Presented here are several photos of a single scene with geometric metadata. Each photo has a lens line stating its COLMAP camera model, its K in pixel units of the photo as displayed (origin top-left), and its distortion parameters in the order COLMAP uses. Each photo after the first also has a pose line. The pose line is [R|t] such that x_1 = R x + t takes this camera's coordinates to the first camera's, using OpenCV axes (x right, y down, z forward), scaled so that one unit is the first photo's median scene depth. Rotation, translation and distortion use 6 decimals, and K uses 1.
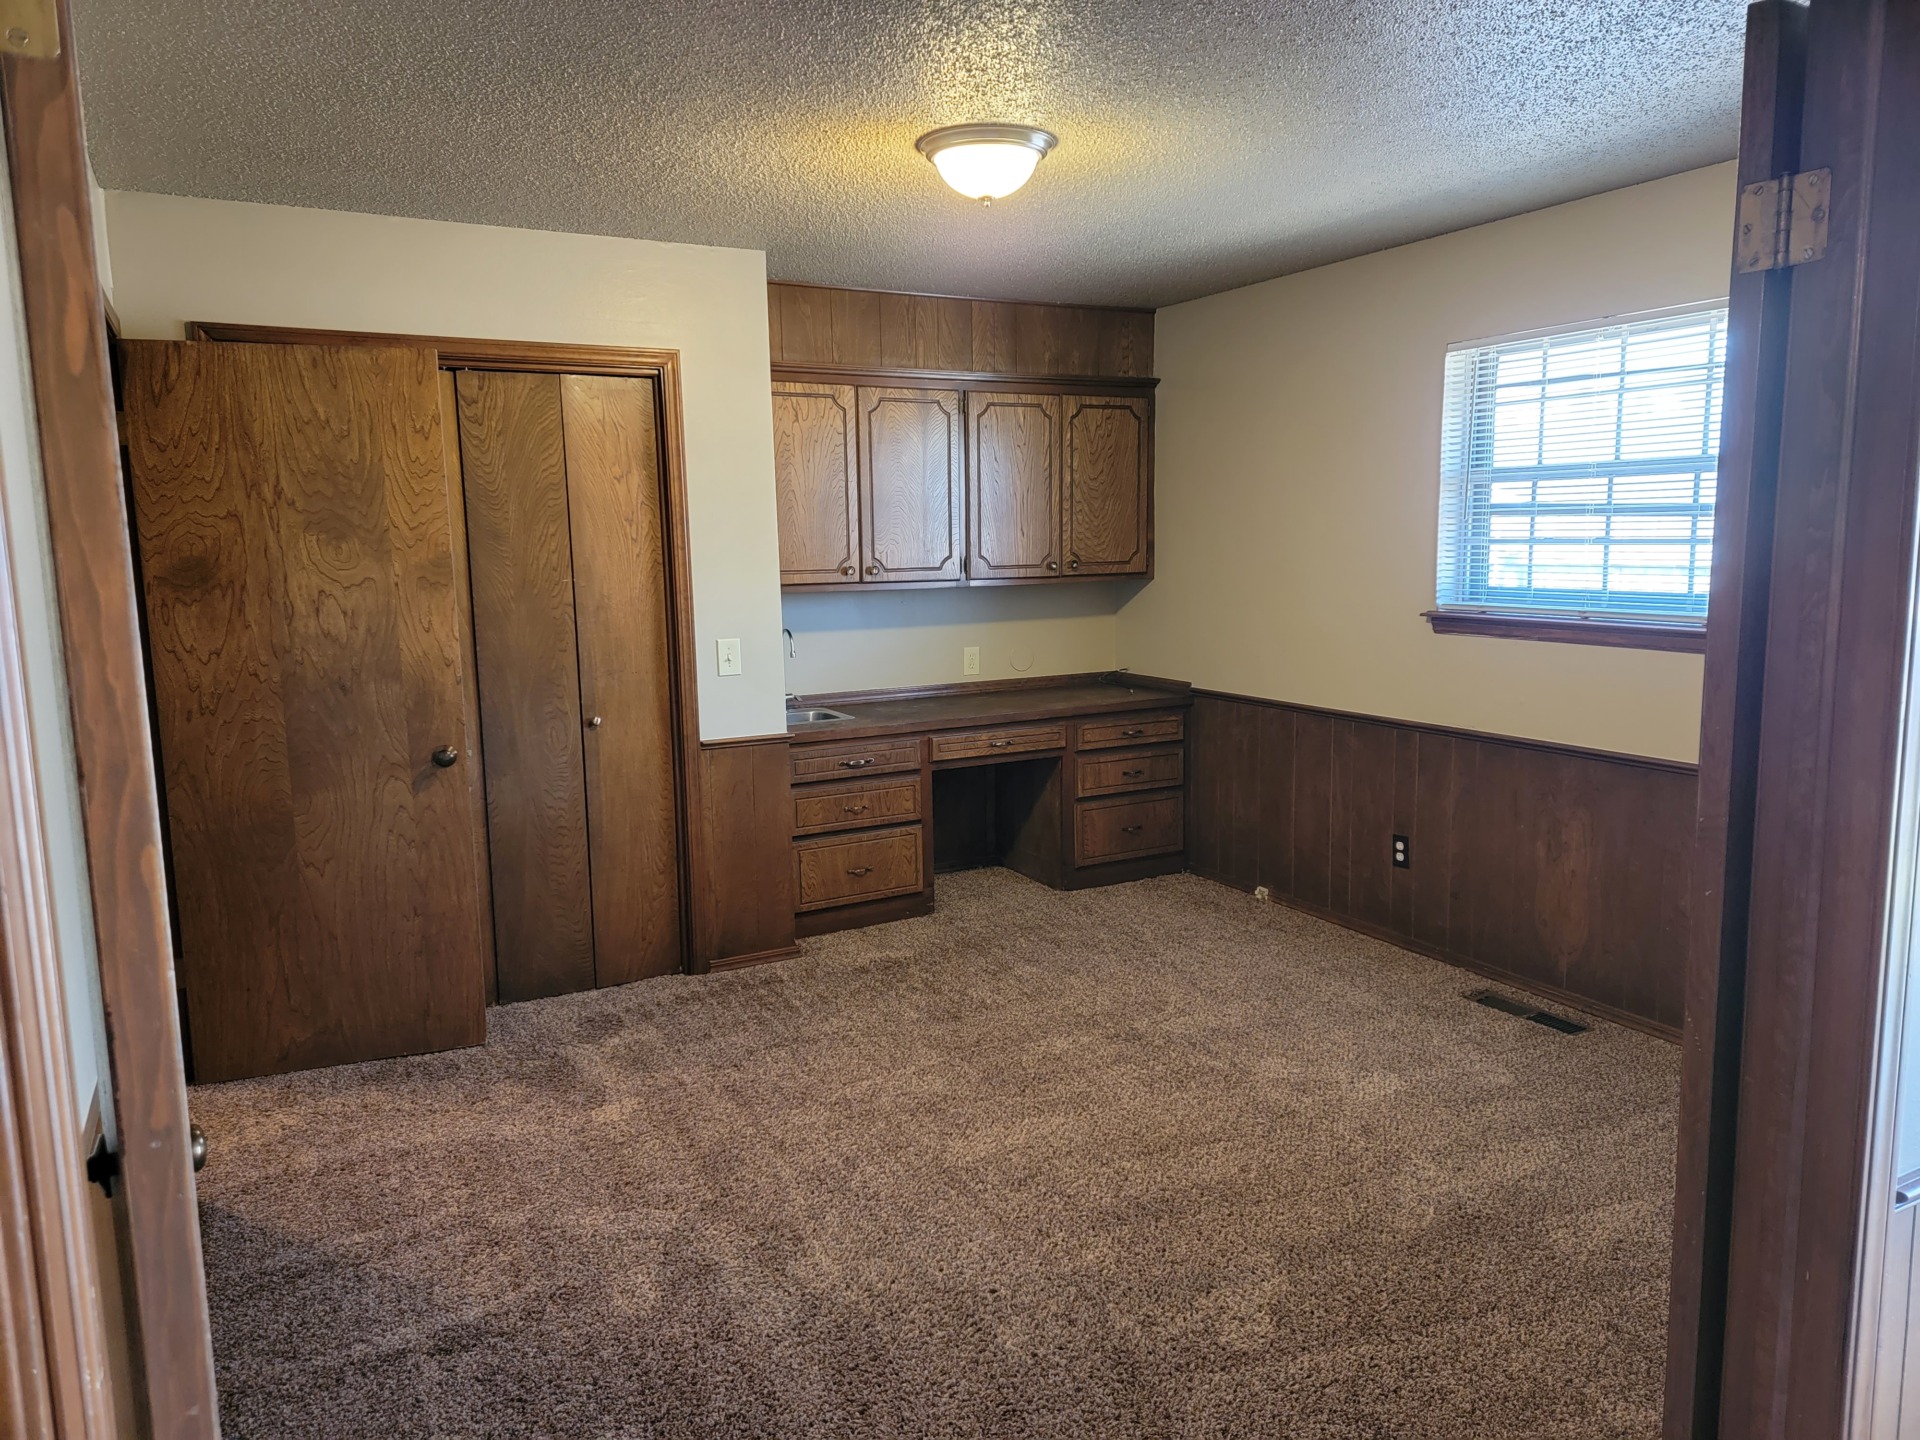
lens RADIAL K [[1343.1, 0, 960.0], [0, 1343.1, 720.0], [0, 0, 1]] dist [0.096713, -0.000354]
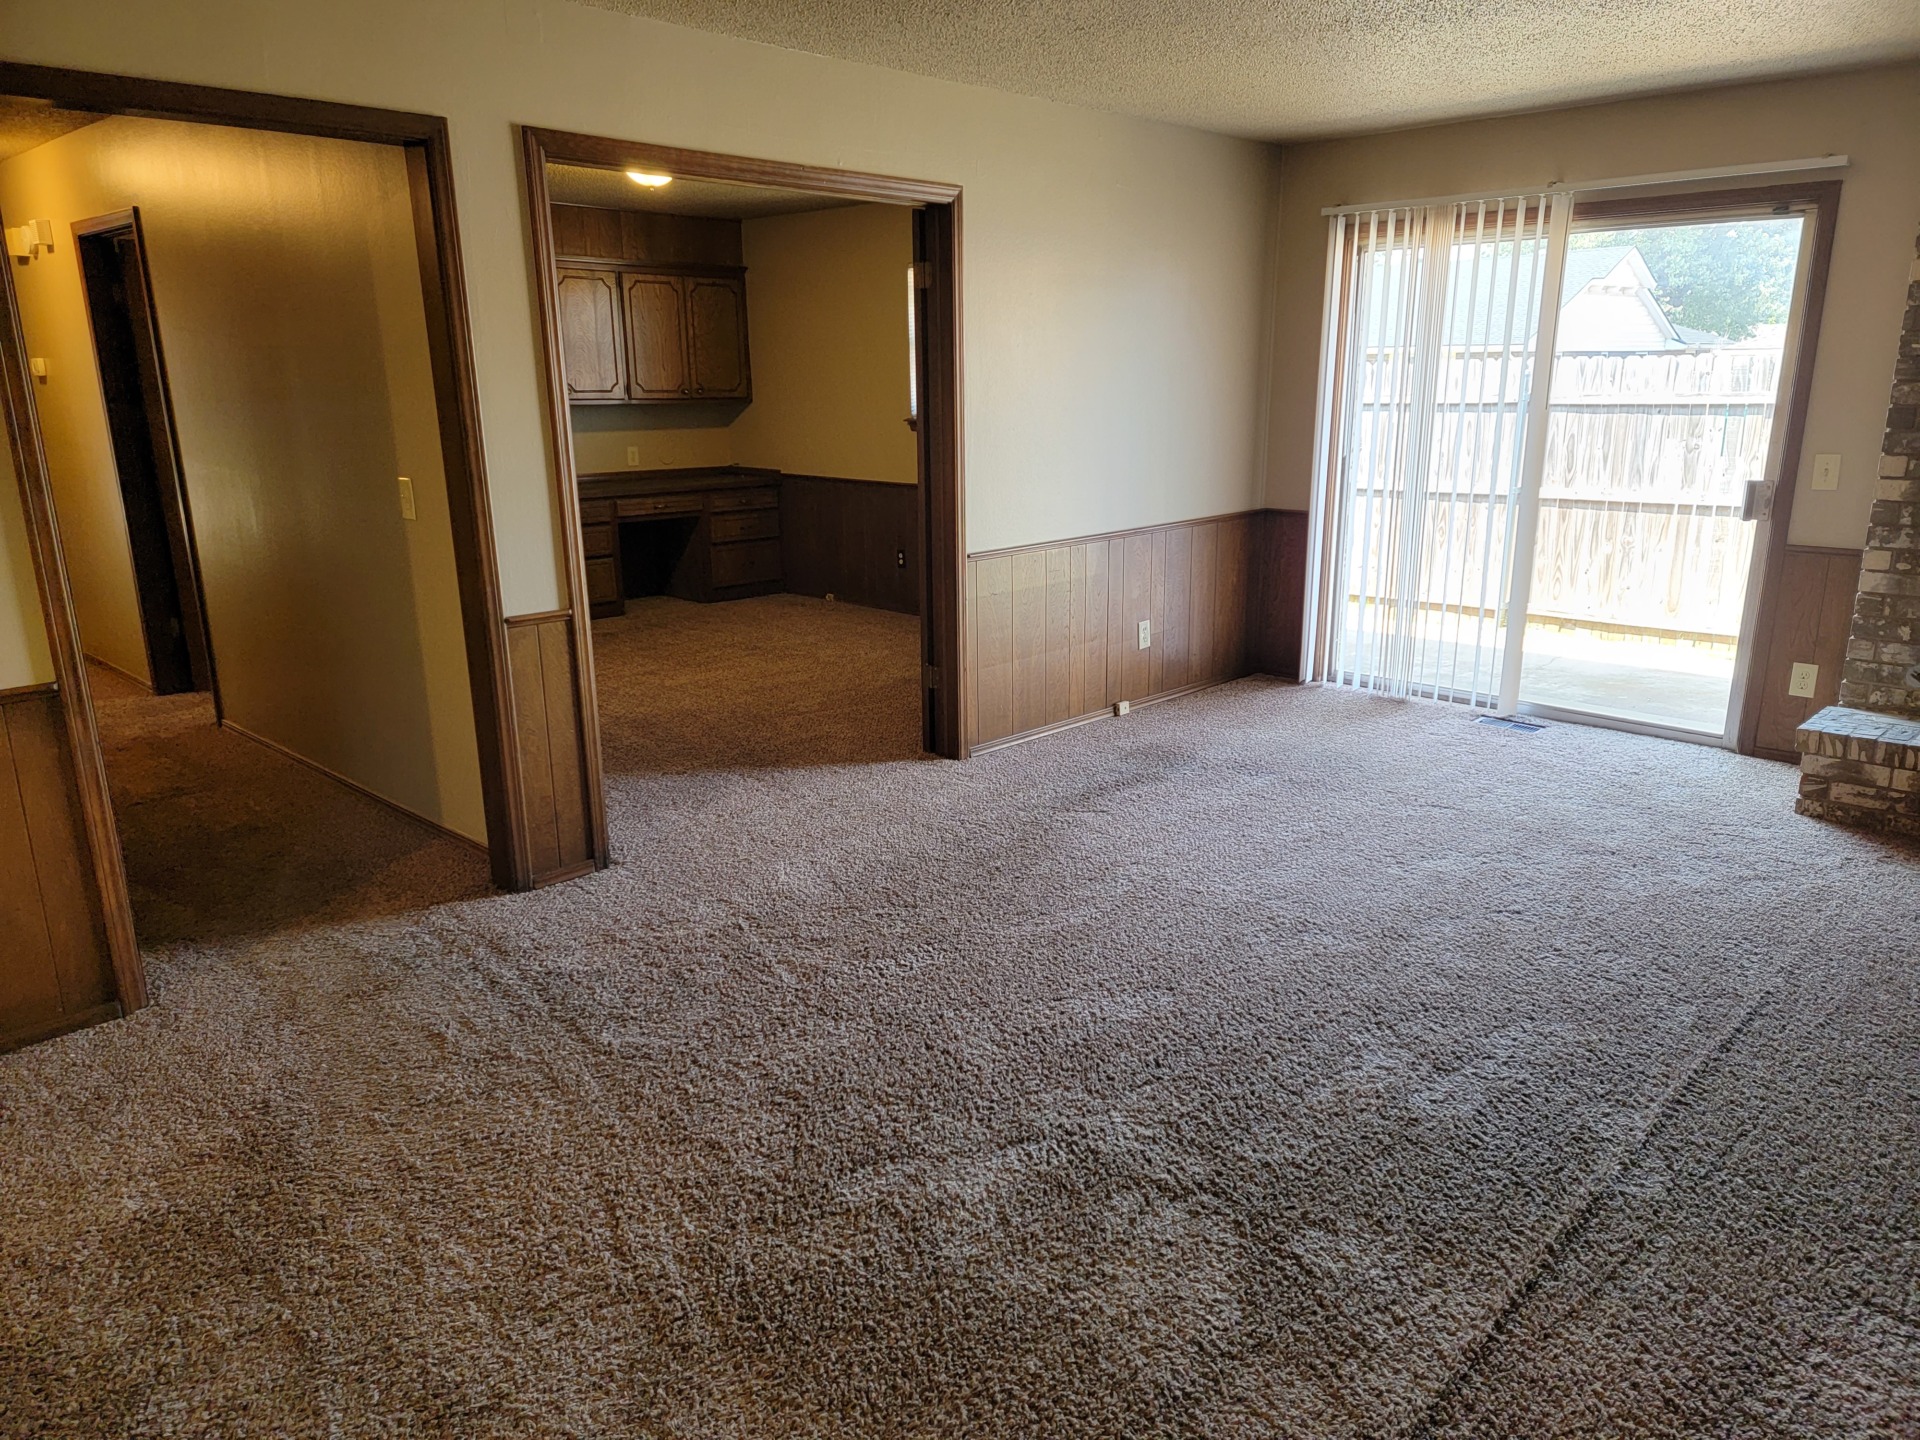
lens RADIAL K [[1317.2, 0, 995.2], [0, 1317.2, 725.2], [0, 0, 1]] dist [0.092218, -0.069103]
pose [[0.949795, -0.070670, 0.304788, -0.086496], [0.035003, 0.992042, 0.120942, 0.093657], [-0.310909, -0.104201, 0.944710, -0.593281]]
